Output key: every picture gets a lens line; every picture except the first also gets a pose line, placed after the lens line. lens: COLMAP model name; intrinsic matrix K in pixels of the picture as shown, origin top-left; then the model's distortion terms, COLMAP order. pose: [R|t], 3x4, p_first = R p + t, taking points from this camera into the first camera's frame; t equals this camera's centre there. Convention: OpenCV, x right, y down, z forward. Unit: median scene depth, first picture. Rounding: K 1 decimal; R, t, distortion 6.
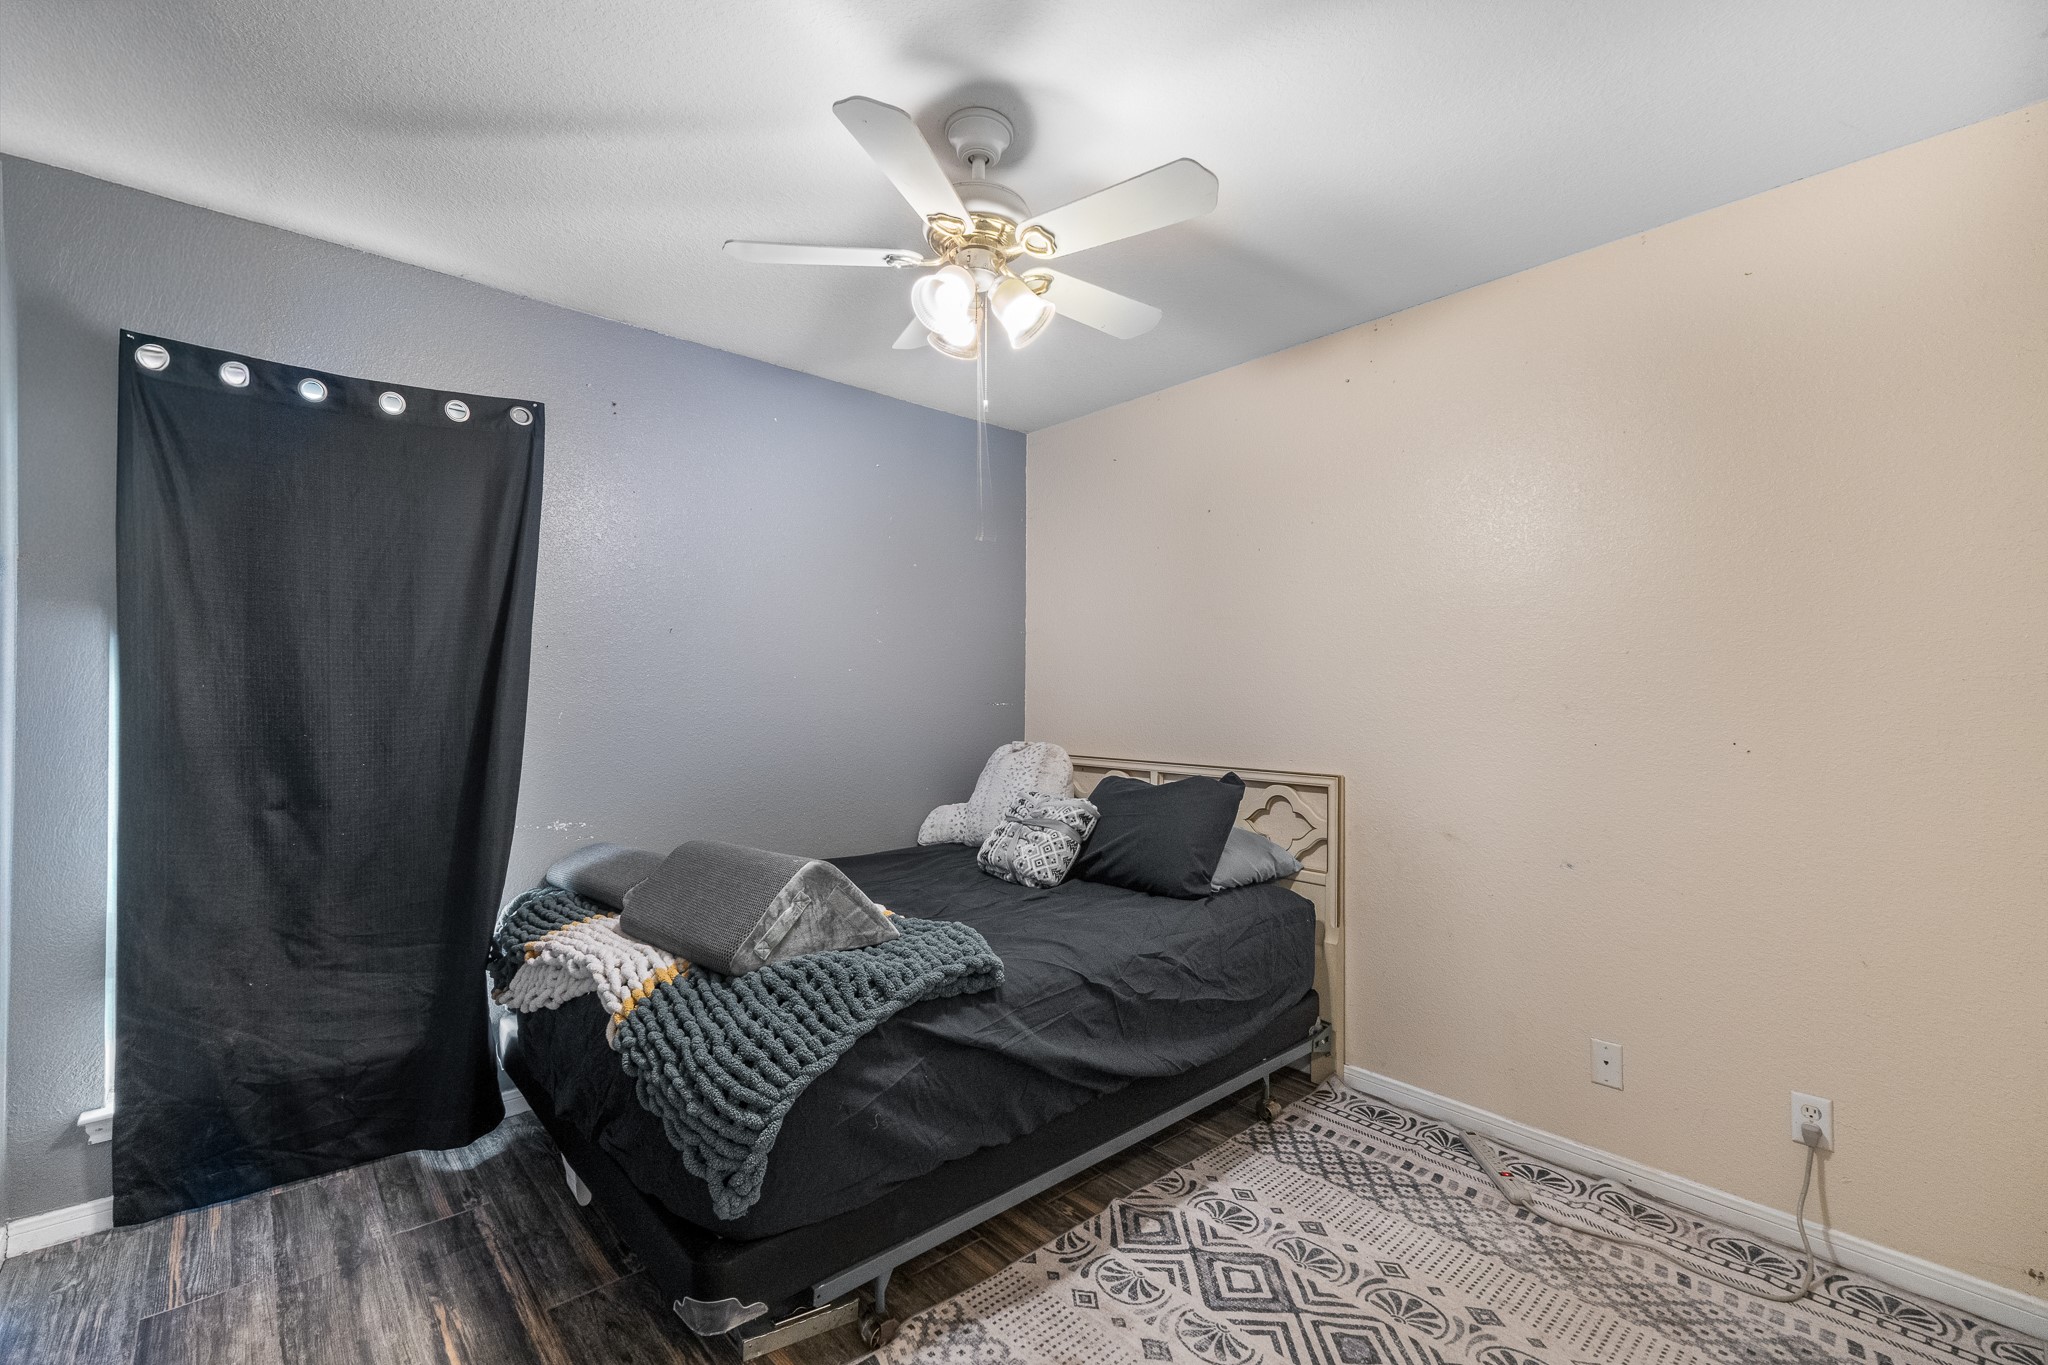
lens RADIAL K [[871.5, 0, 1021.4], [0, 871.5, 680.7], [0, 0, 1]] dist [0.008319, -0.000820]
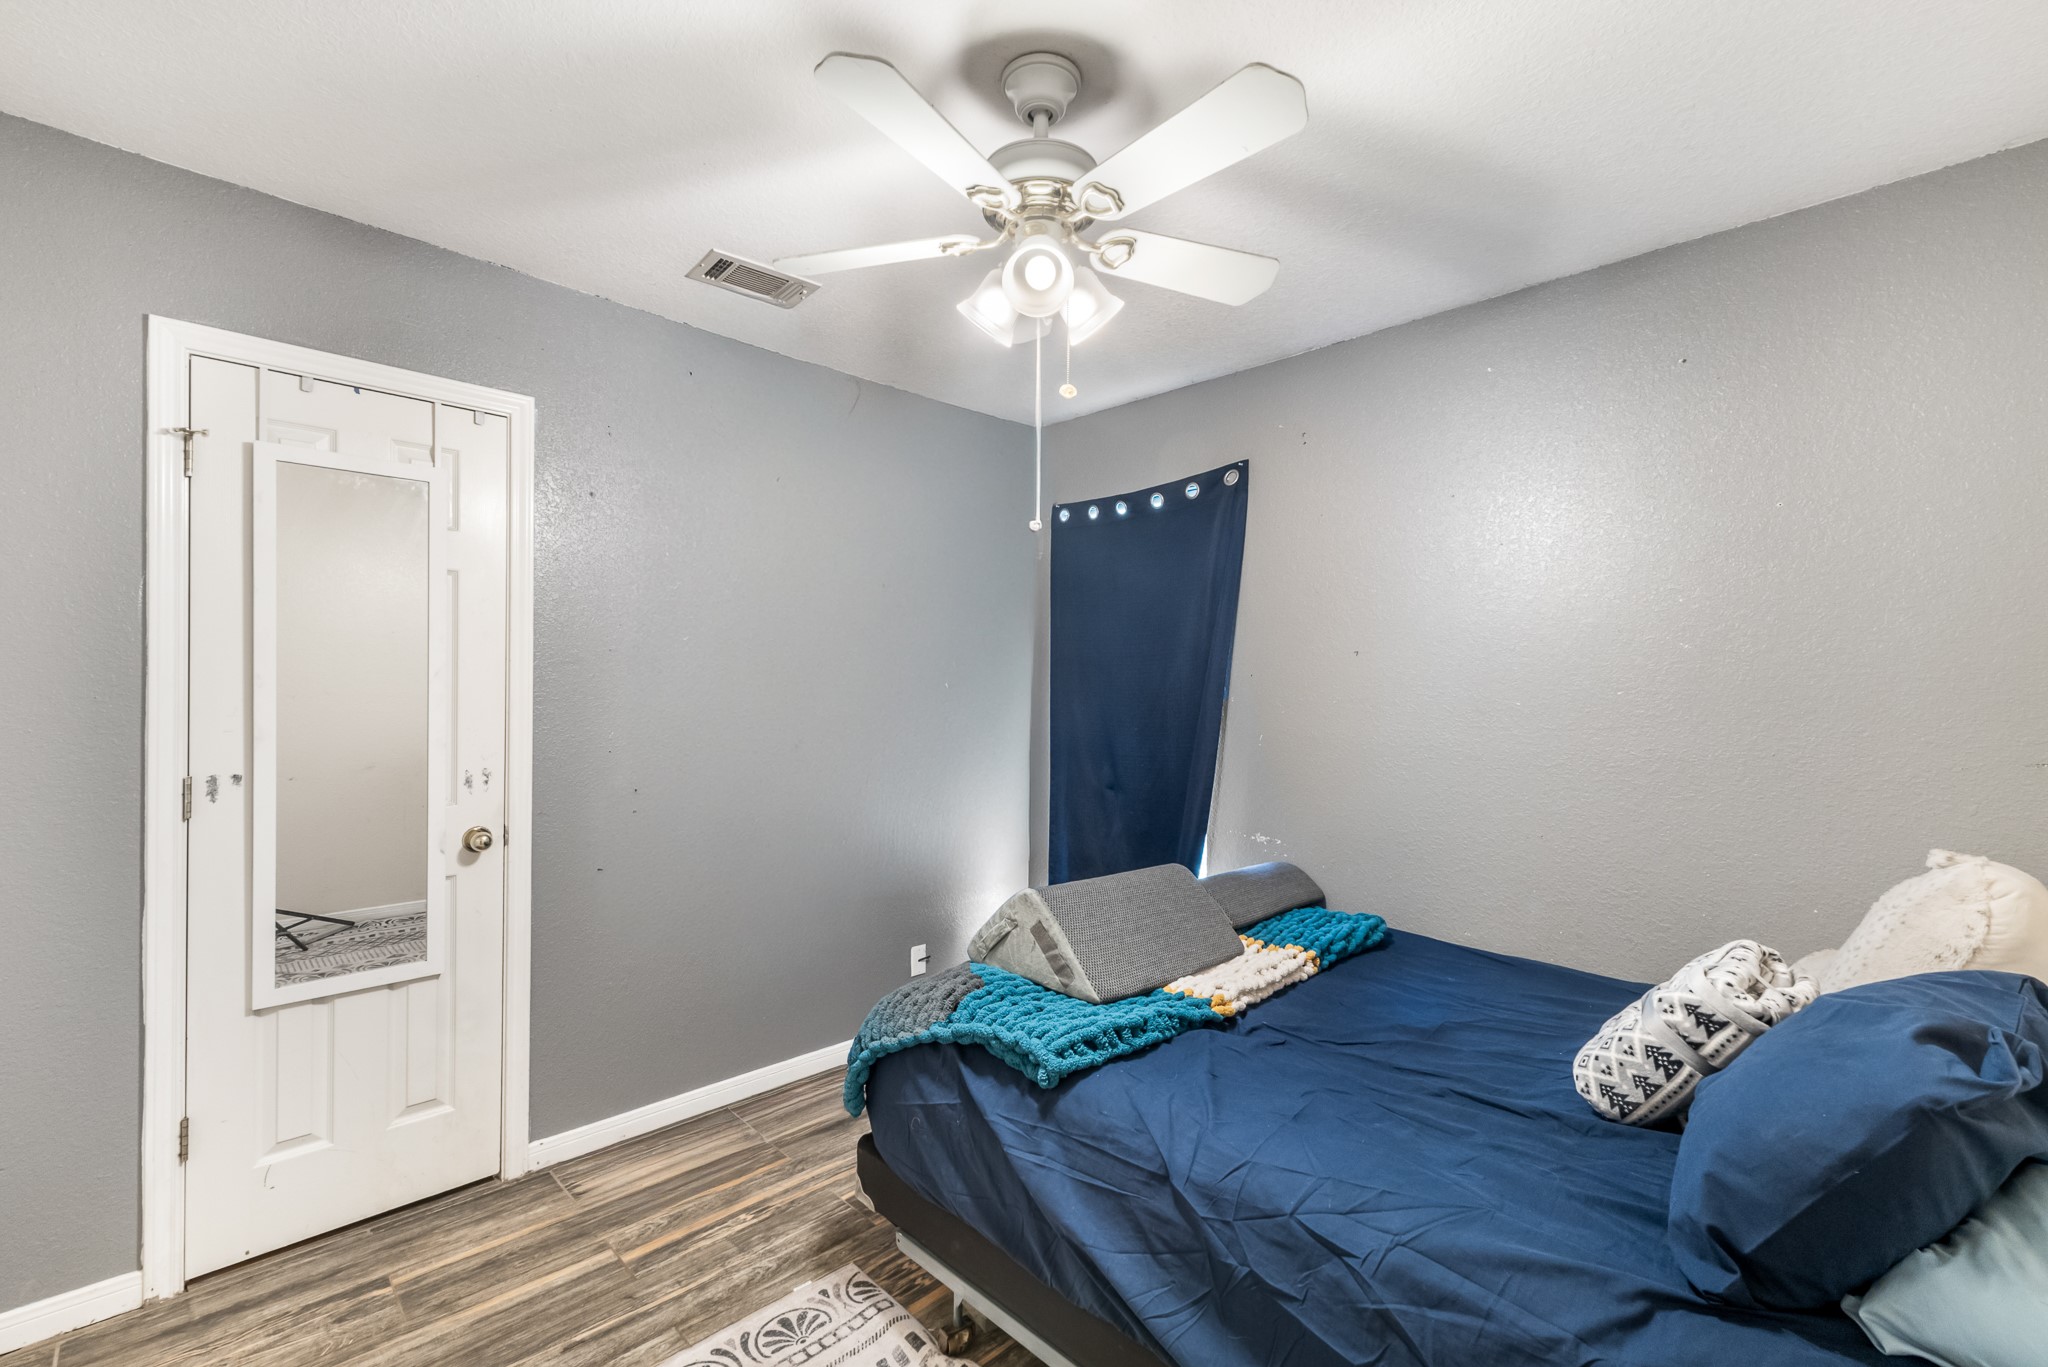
lens RADIAL K [[871.5, 0, 1021.4], [0, 871.5, 681.7], [0, 0, 1]] dist [0.008319, -0.000820]
pose [[0.051776, -0.009181, -0.998617, 0.672233], [0.002556, 0.999956, -0.009061, -0.025018], [0.998655, -0.002083, 0.051797, 0.778994]]
